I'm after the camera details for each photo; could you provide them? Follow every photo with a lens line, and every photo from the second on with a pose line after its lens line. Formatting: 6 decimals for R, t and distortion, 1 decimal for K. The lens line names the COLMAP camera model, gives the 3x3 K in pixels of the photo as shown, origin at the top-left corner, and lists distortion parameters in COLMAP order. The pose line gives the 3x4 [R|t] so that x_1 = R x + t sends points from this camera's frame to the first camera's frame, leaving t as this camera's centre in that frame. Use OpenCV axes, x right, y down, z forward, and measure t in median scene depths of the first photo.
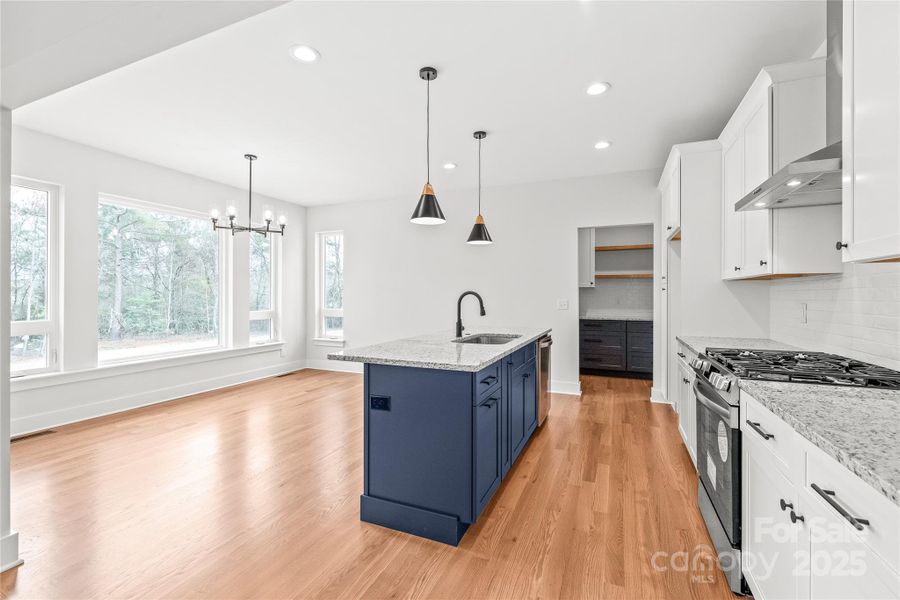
lens RADIAL K [[386.2, 0, 450.0], [0, 386.2, 300.0], [0, 0, 1]] dist [0.001175, 0.000129]
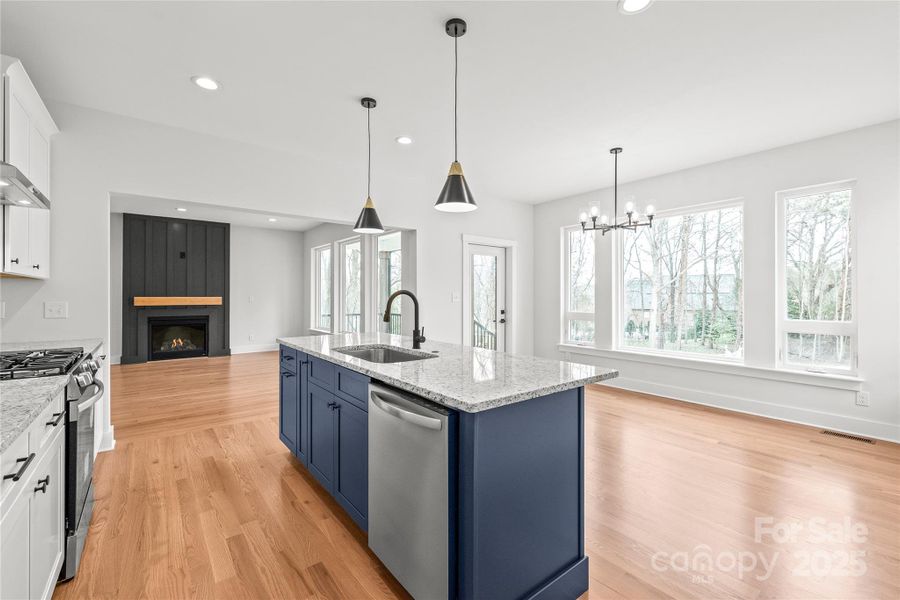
lens RADIAL K [[396.6, 0, 448.6], [0, 396.6, 297.5], [0, 0, 1]] dist [0.000263, -0.000048]
pose [[-0.491363, 0.001613, -0.870953, 1.013805], [-0.008181, 0.999946, 0.006468, -0.019980], [0.870917, 0.010304, -0.491323, 2.125284]]
